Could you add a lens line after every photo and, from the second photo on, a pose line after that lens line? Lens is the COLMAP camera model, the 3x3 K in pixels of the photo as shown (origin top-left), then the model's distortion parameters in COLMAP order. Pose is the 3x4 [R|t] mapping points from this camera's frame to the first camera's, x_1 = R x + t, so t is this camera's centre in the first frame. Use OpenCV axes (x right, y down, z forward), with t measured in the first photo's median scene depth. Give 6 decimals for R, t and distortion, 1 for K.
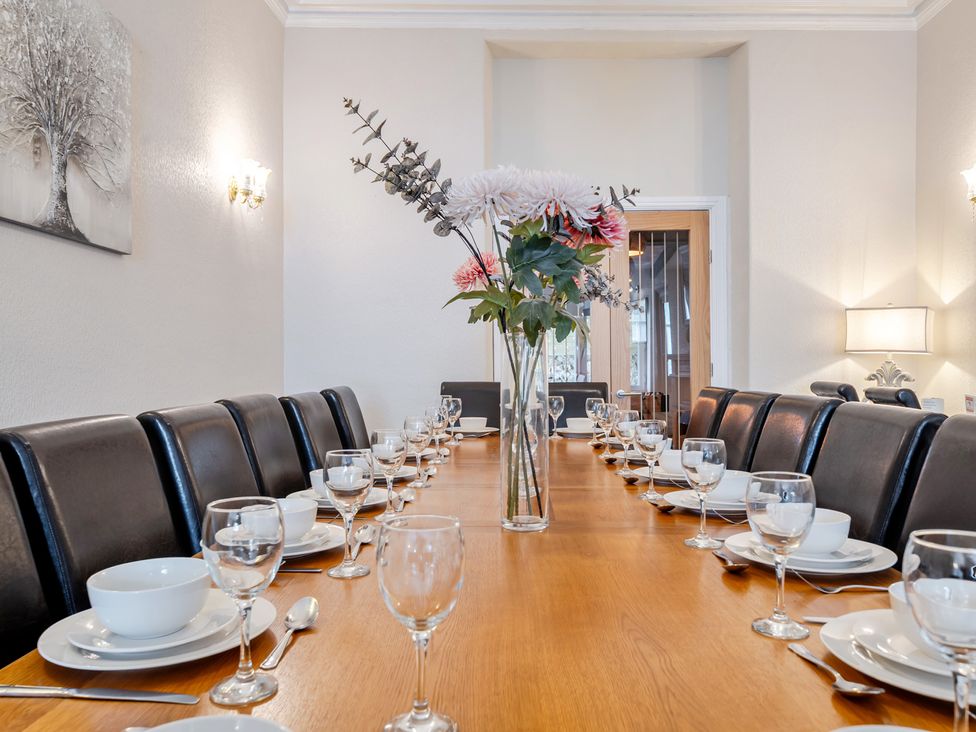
lens RADIAL K [[765.0, 0, 488.0], [0, 765.0, 366.0], [0, 0, 1]] dist [0.004114, 0.001523]
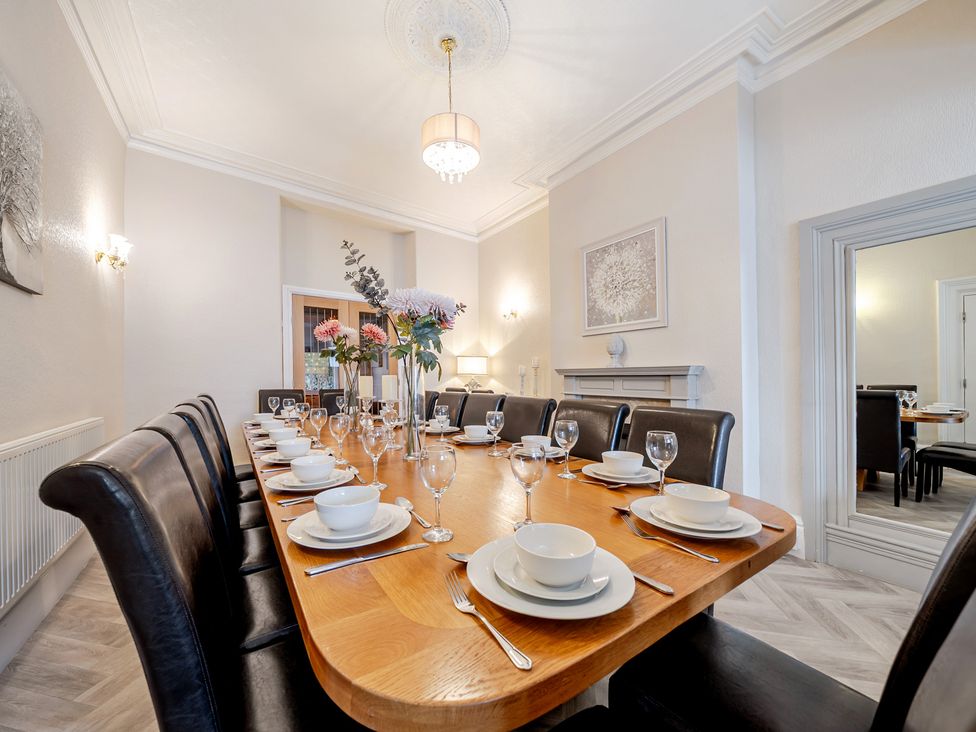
lens RADIAL K [[382.3, 0, 486.3], [0, 382.3, 374.7], [0, 0, 1]] dist [-0.000683, -0.000241]
pose [[0.800444, 0.011962, 0.599289, -0.184953], [-0.005000, 0.999899, -0.013279, -0.002802], [-0.599387, 0.007632, 0.800423, 0.014353]]
